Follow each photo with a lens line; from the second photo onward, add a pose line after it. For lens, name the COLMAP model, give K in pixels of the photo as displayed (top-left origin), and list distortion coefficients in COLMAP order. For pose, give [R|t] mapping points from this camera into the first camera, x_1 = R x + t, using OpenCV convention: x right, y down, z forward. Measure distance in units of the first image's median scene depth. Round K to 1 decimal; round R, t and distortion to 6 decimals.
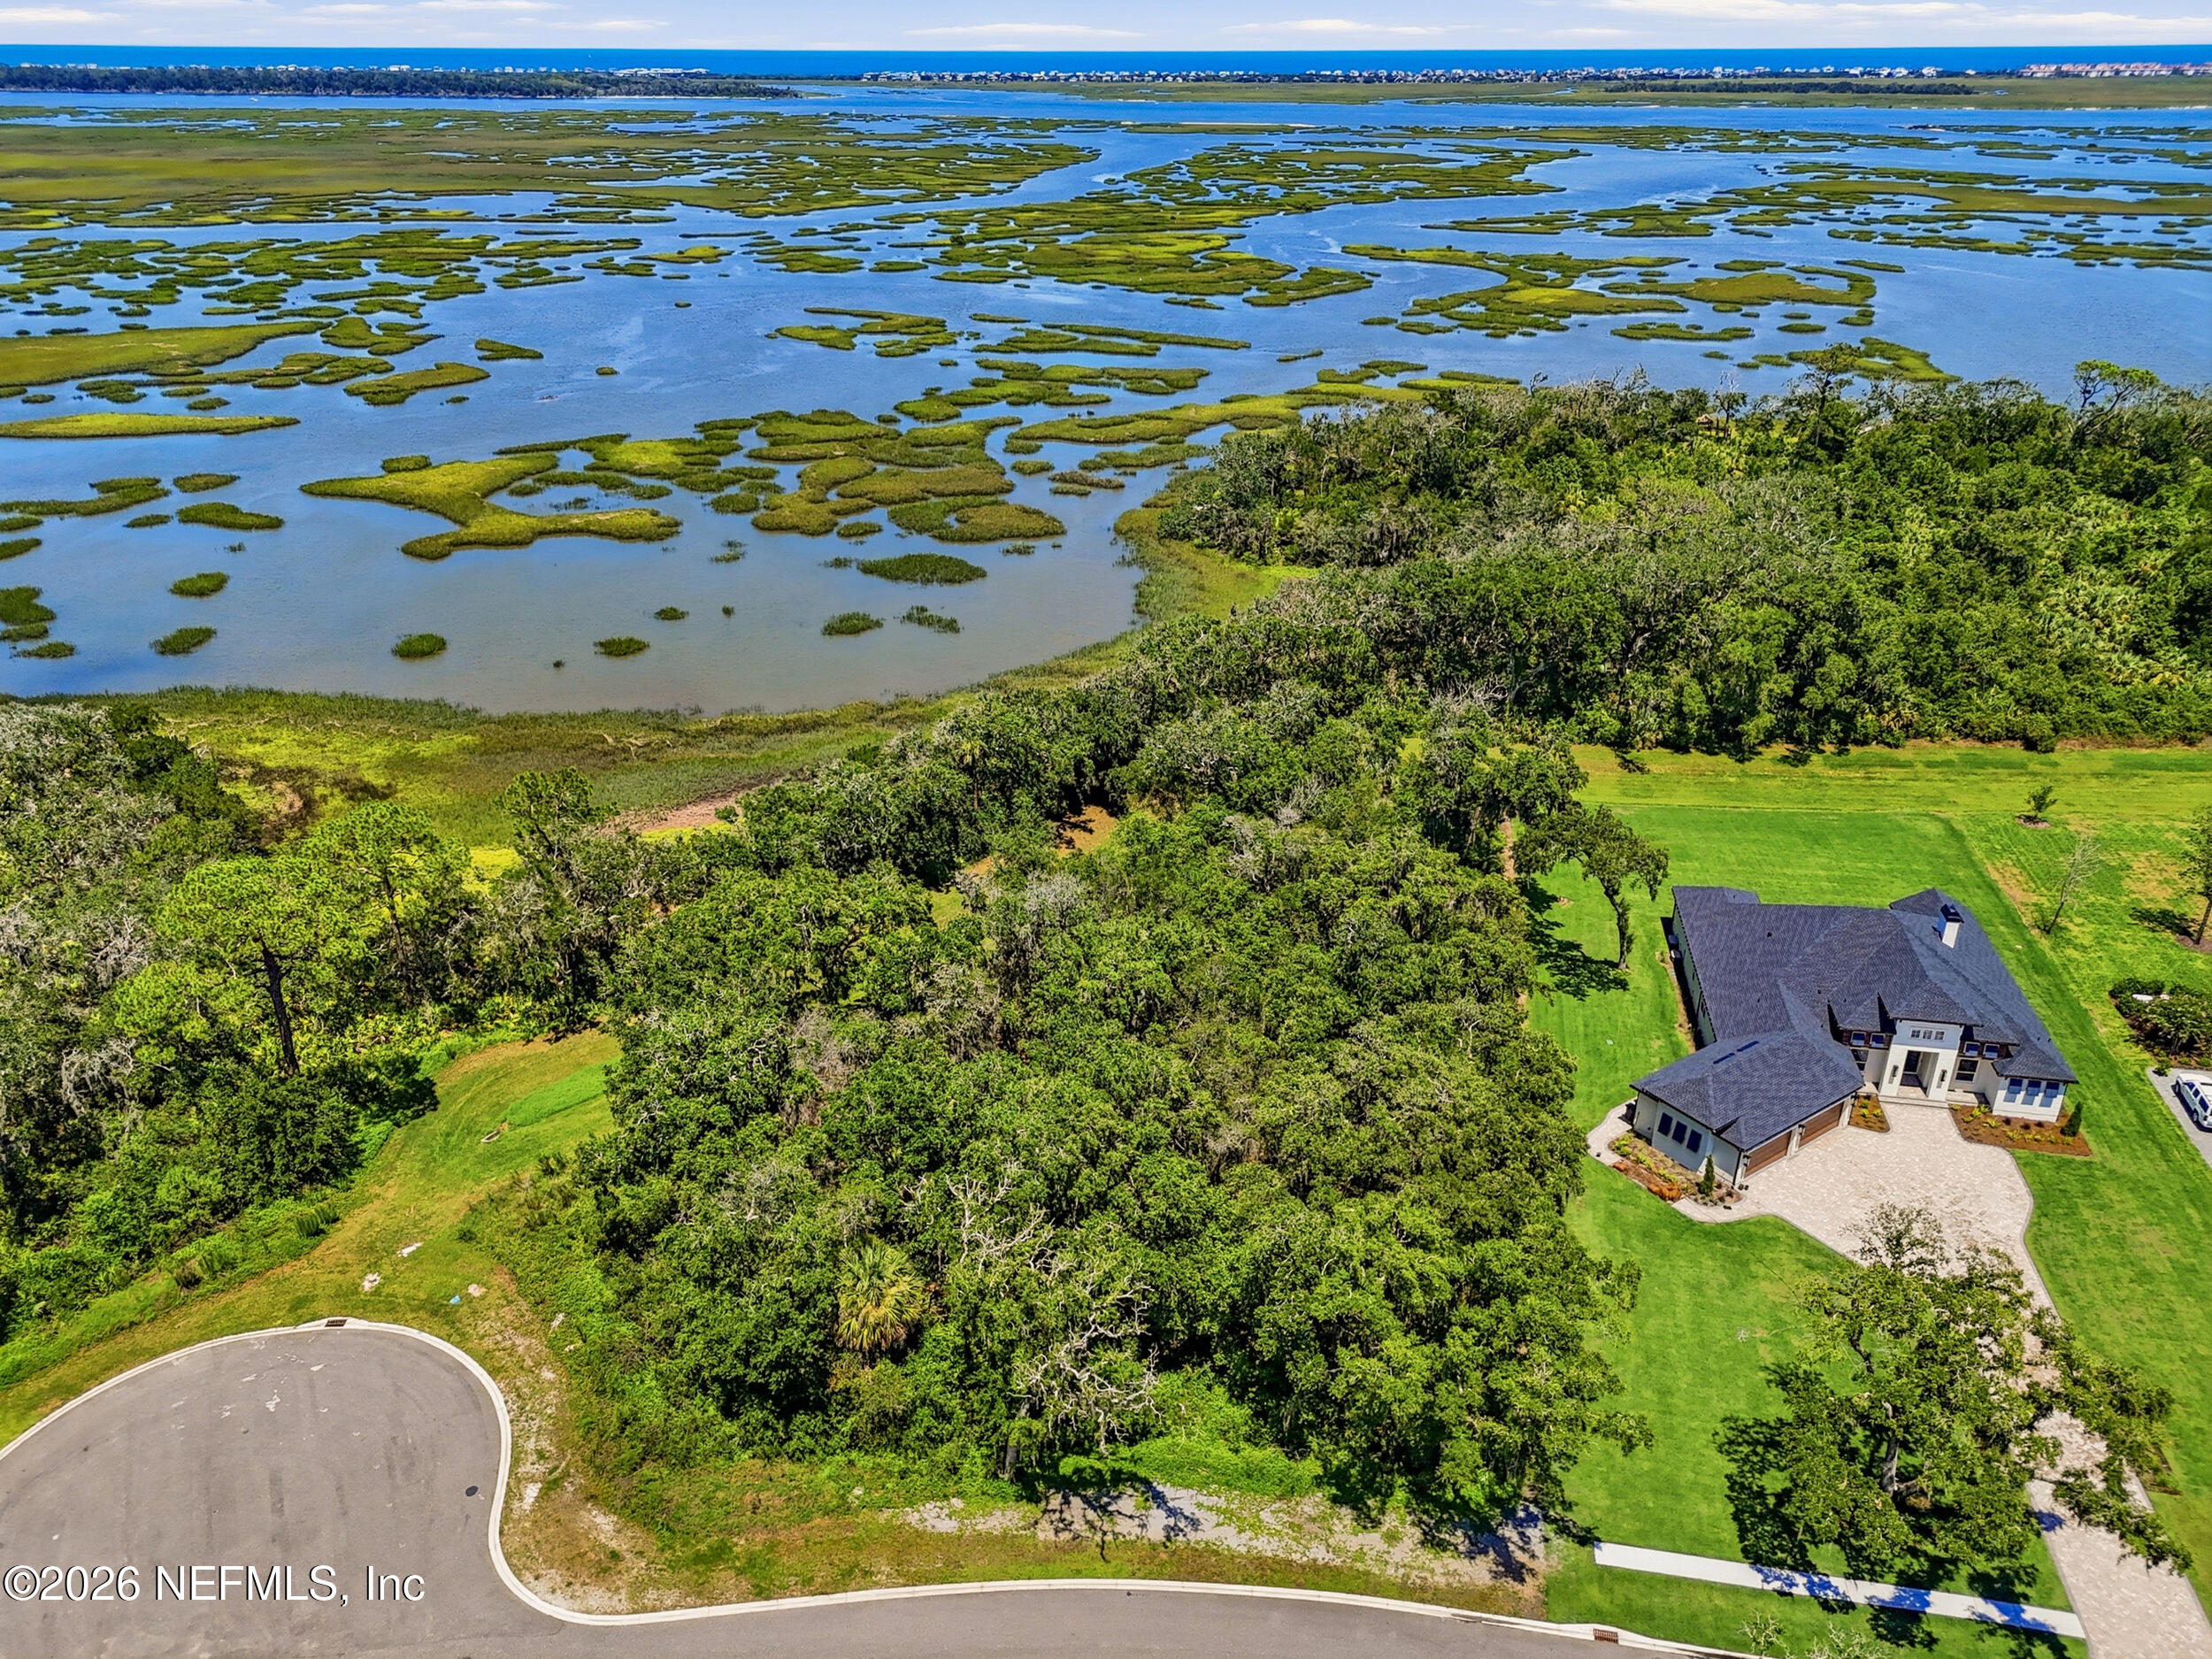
lens RADIAL K [[1621.6, 0, 1108.3], [0, 1621.6, 860.4], [0, 0, 1]] dist [0.058433, -0.035381]
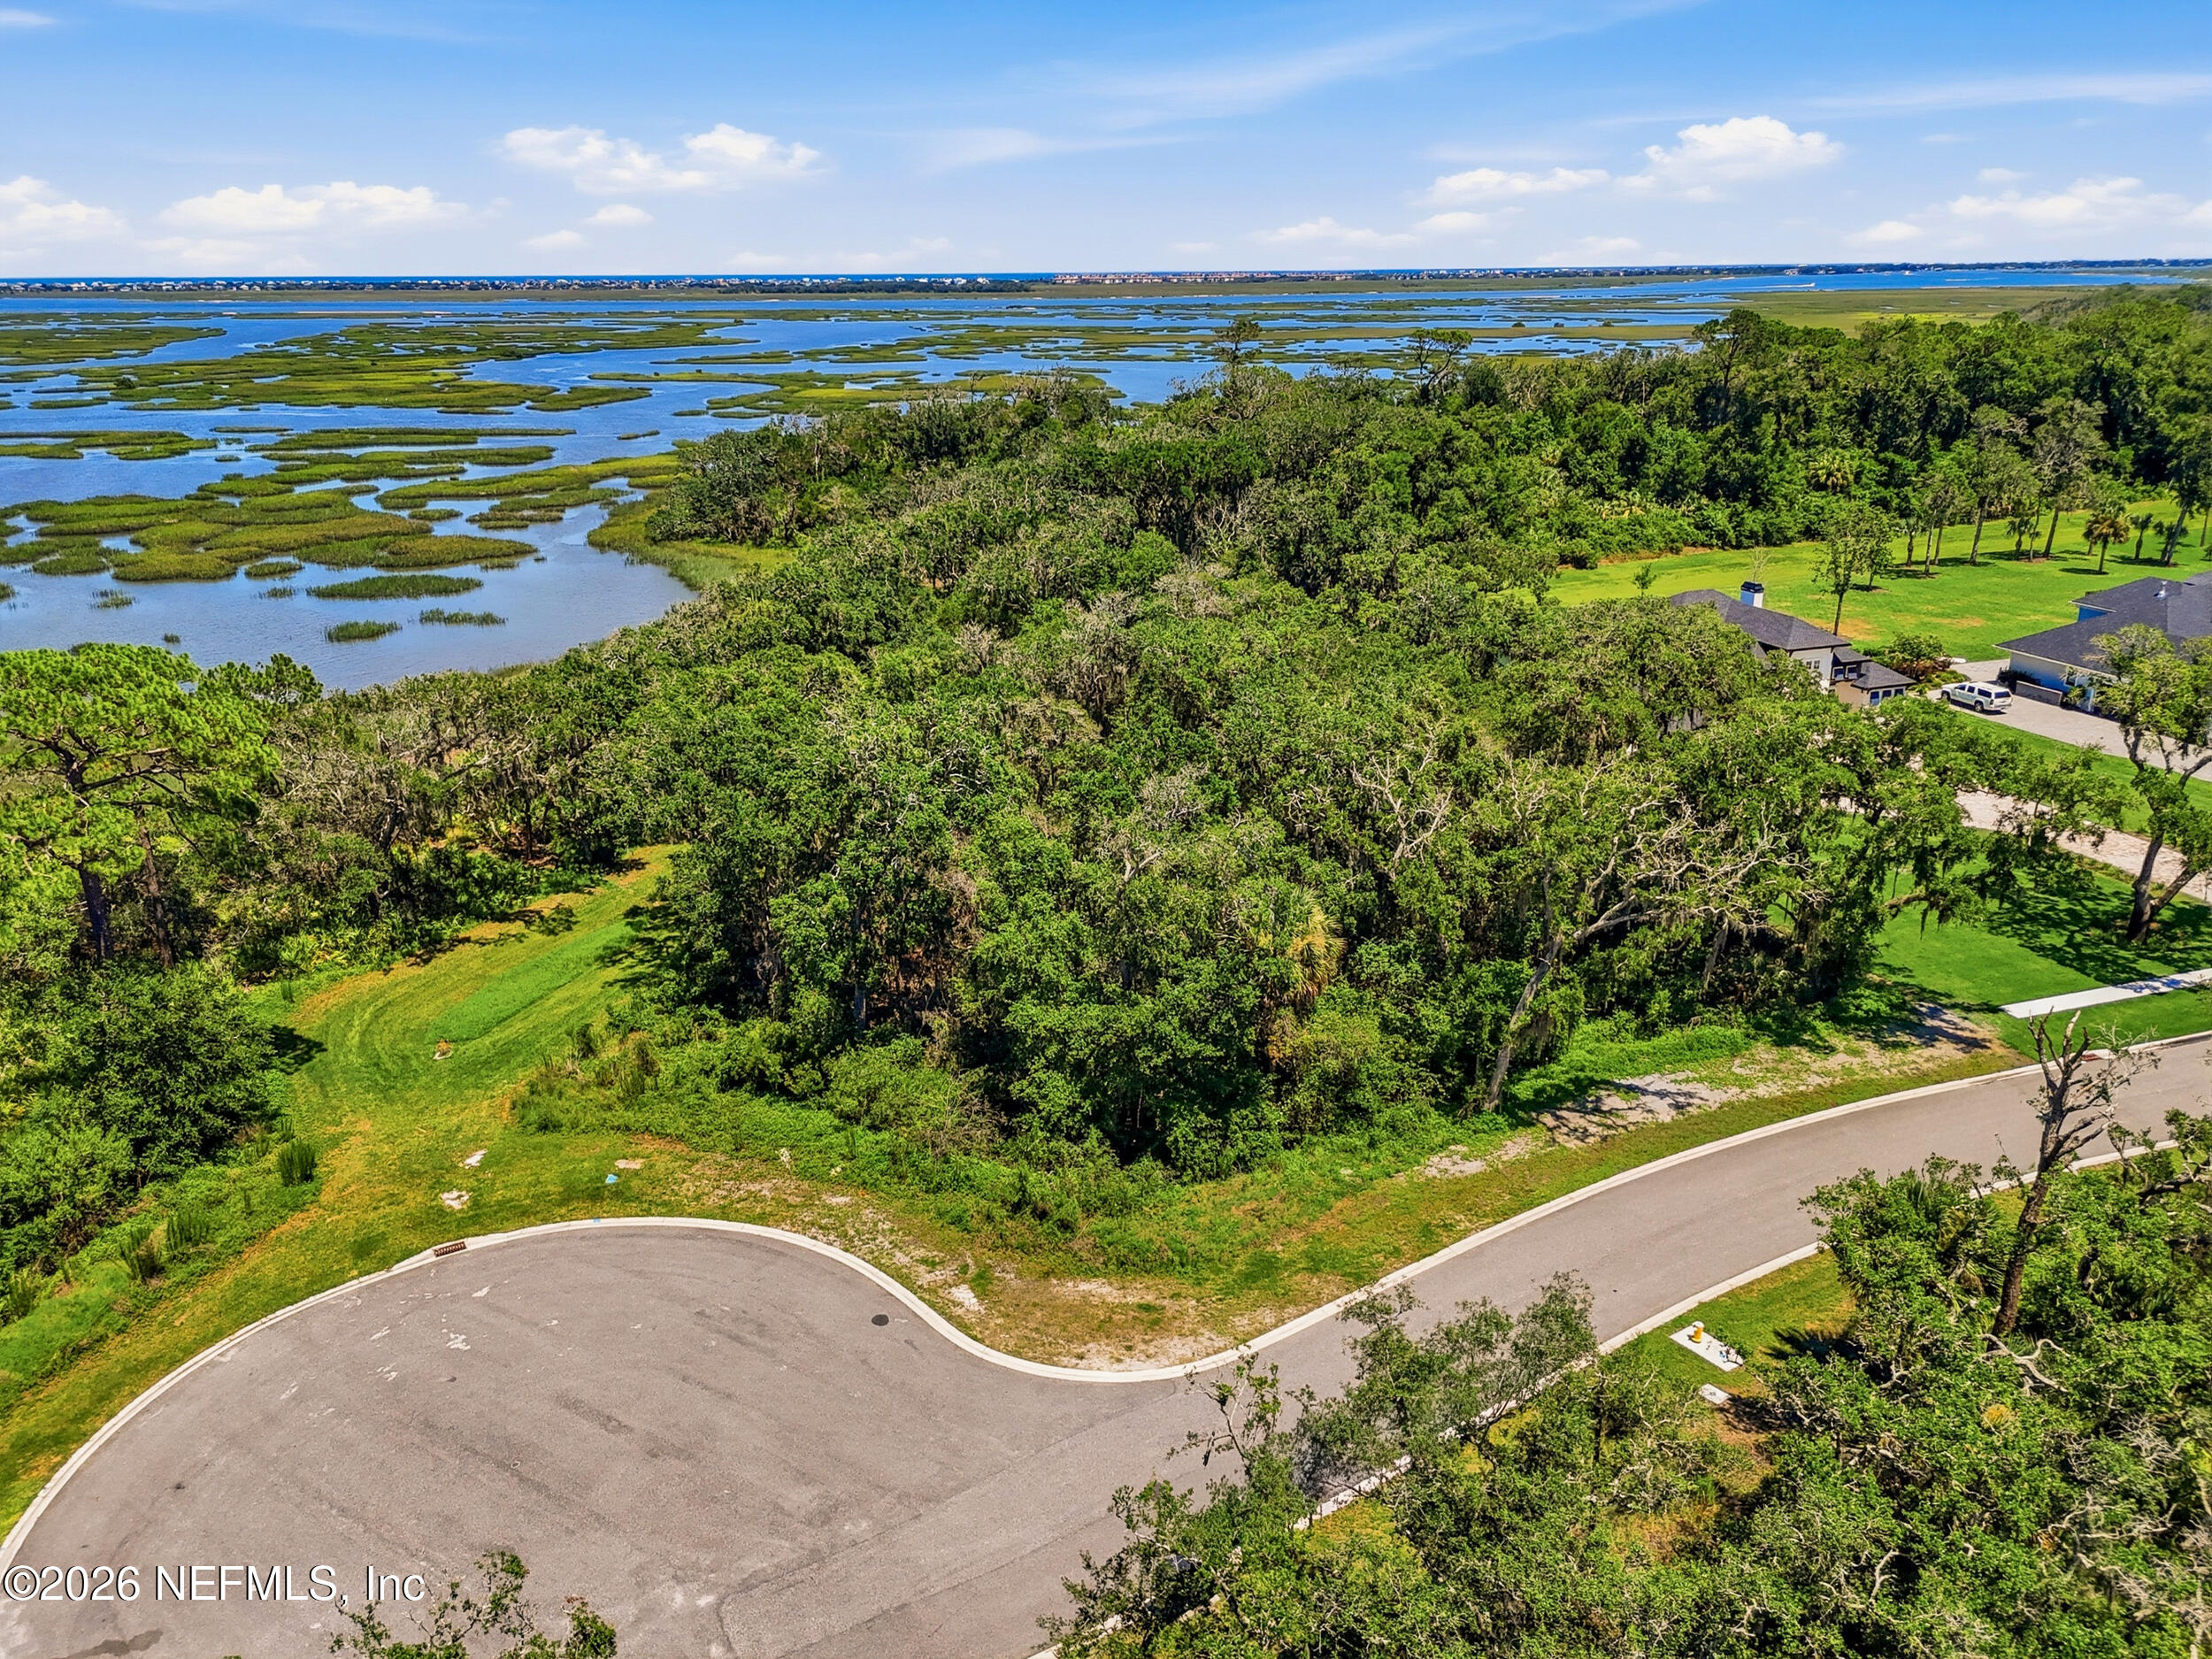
lens RADIAL K [[1621.6, 0, 1108.3], [0, 1621.6, 860.4], [0, 0, 1]] dist [0.058433, -0.035381]
pose [[0.873705, -0.174594, 0.454044, -0.567919], [0.226288, 0.972109, -0.061633, 0.257636], [-0.430619, 0.156594, 0.888845, 0.327032]]
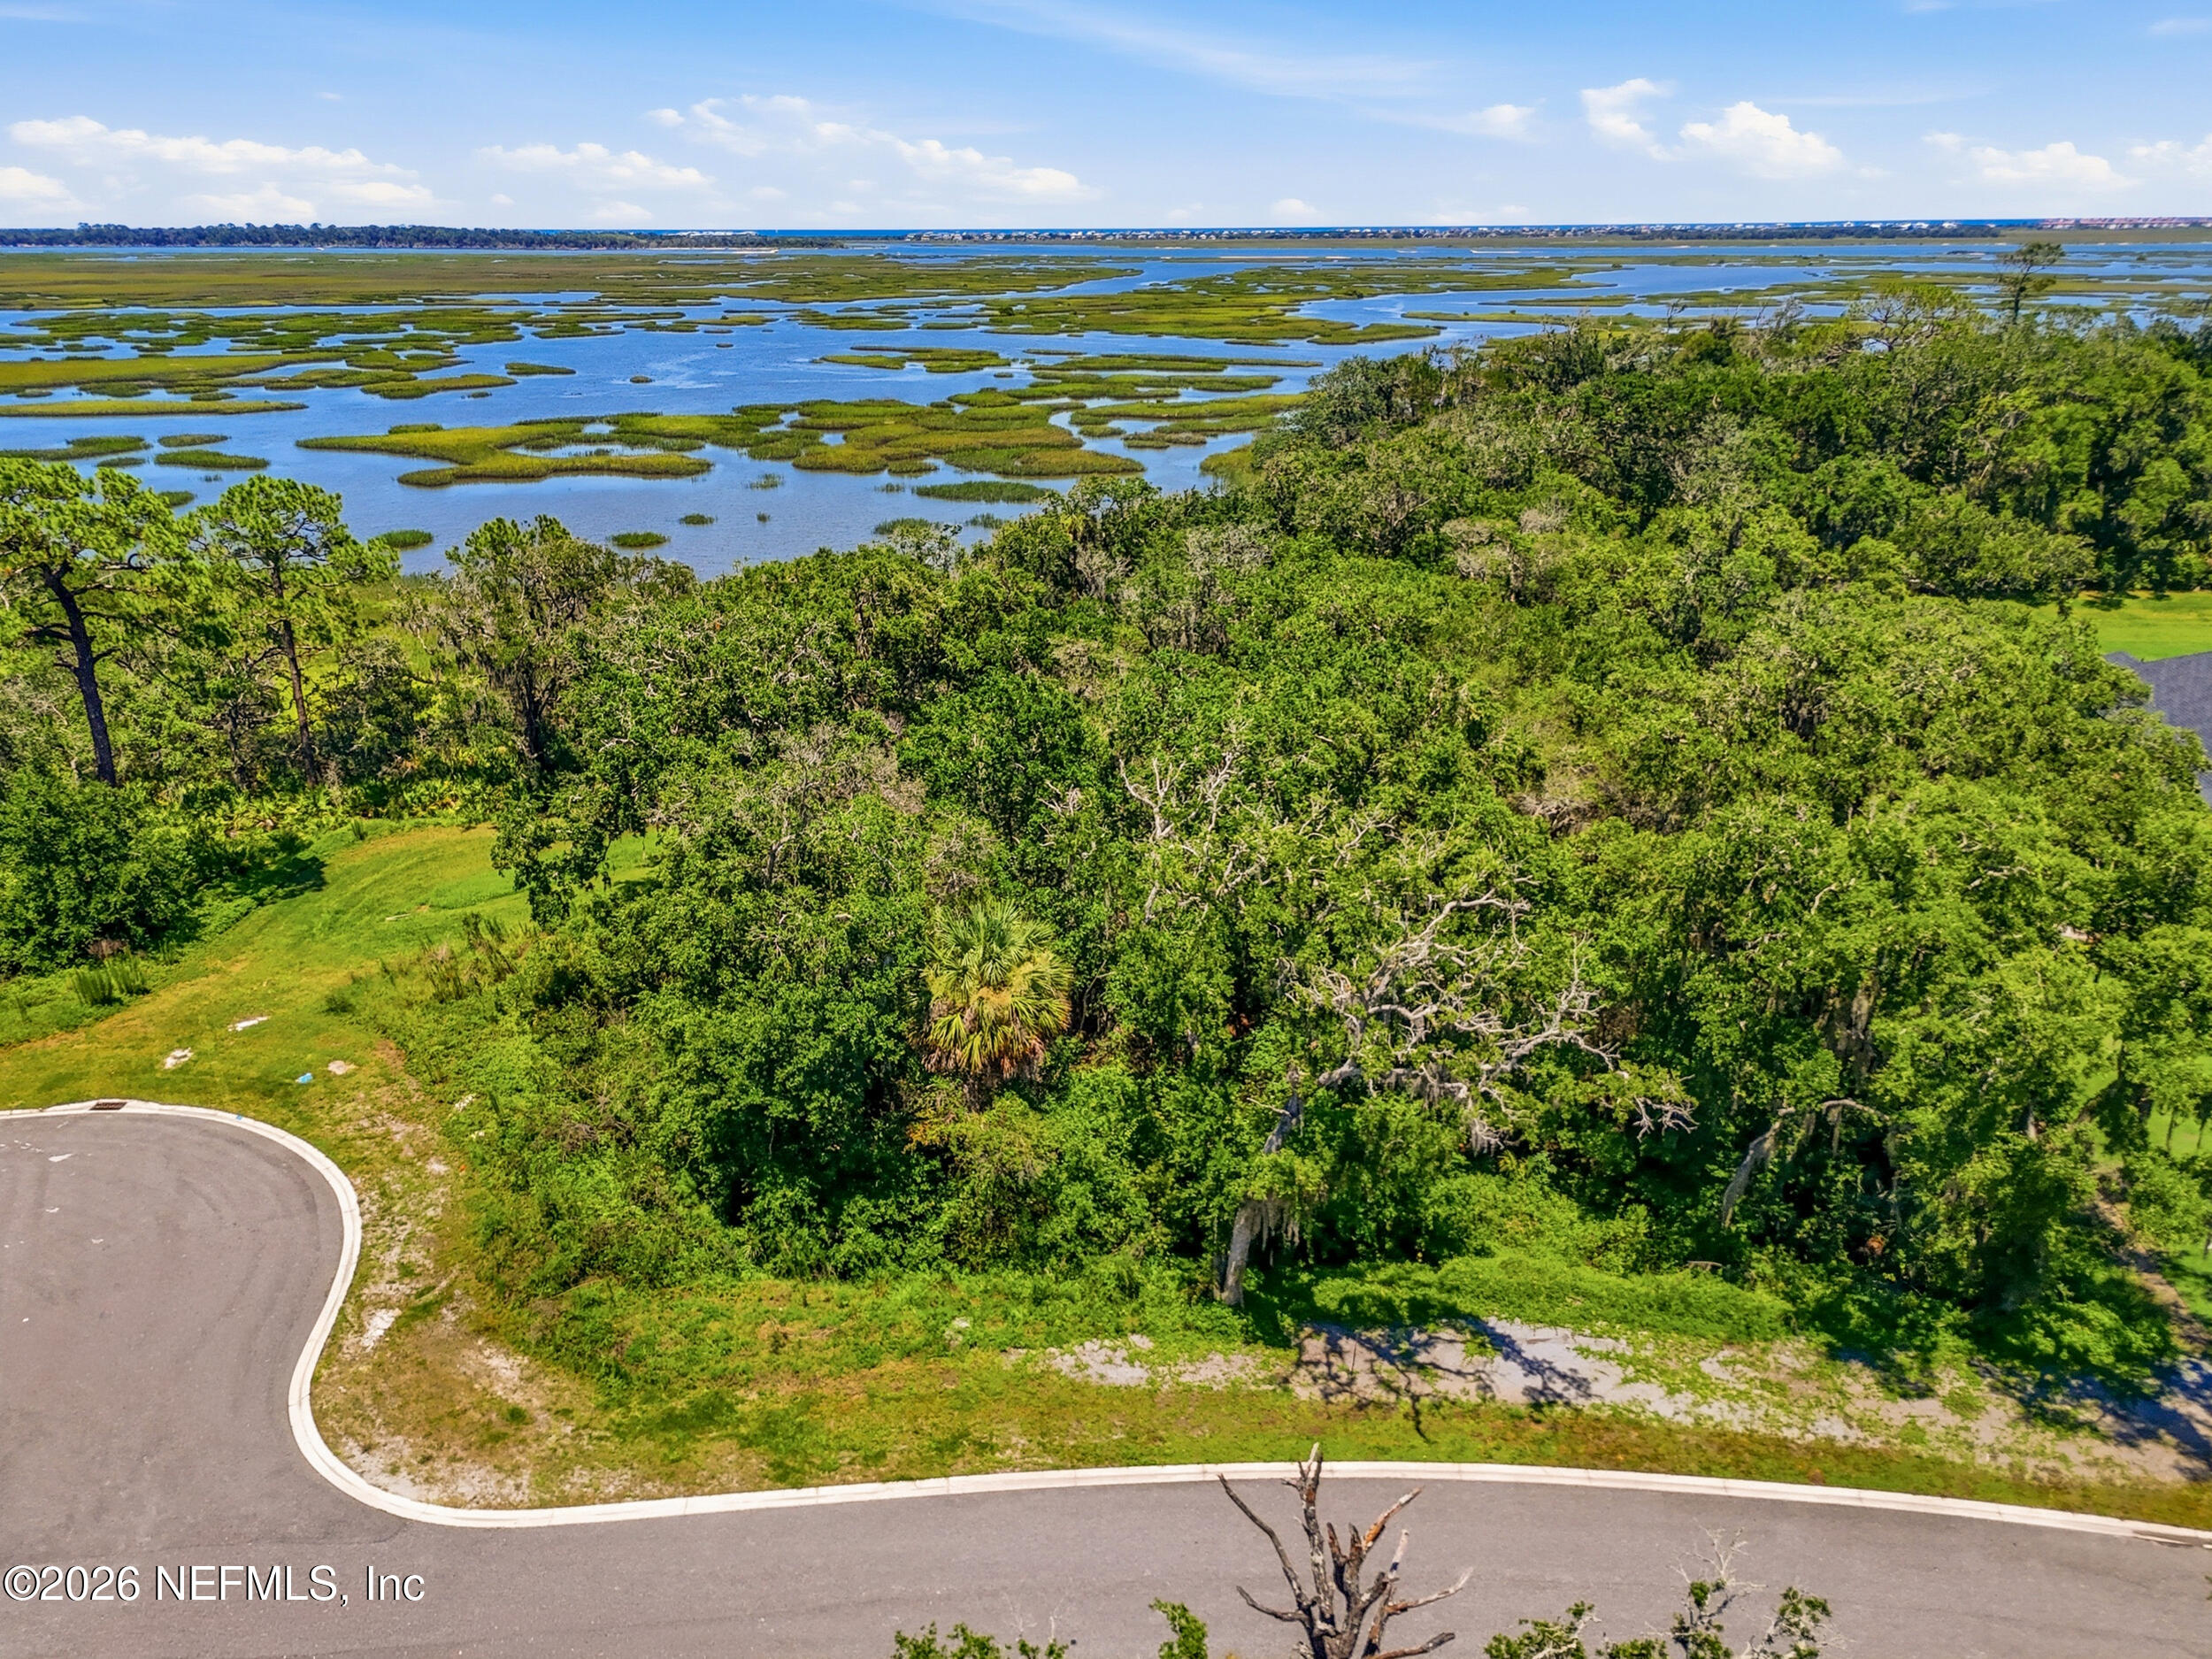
lens RADIAL K [[1621.6, 0, 1108.3], [0, 1621.6, 860.4], [0, 0, 1]] dist [0.058433, -0.035381]
pose [[0.999828, 0.001708, -0.018480, -0.090782], [-0.003392, 0.995803, -0.091464, 0.272968], [0.018246, 0.091511, 0.995637, 0.423394]]
